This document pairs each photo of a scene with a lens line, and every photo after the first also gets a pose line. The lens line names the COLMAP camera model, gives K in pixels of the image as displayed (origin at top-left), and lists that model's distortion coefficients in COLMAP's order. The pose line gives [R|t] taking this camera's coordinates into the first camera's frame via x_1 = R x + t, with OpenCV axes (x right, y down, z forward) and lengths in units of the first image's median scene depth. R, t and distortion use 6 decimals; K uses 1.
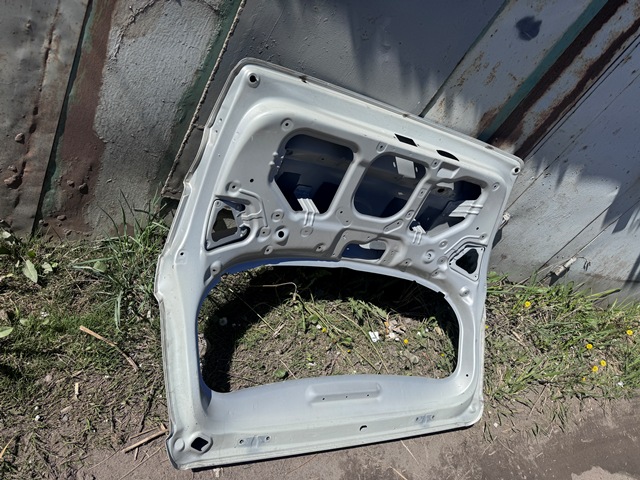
lens RADIAL K [[454.4, 0, 325.1], [0, 454.4, 238.9], [0, 0, 1]] dist [0.026995, -0.036102]
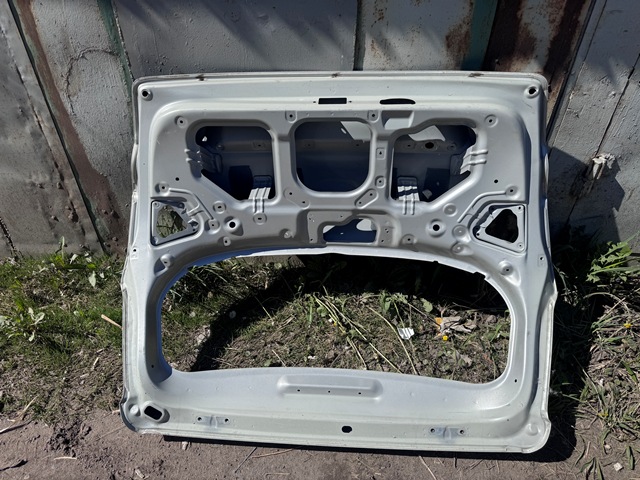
lens RADIAL K [[454.4, 0, 316.4], [0, 454.4, 237.5], [0, 0, 1]] dist [0.026995, -0.036102]
pose [[0.784731, -0.151110, -0.601135, 0.722789], [0.098956, 0.987931, -0.119162, 0.173132], [0.611887, 0.034024, 0.790213, 0.297939]]
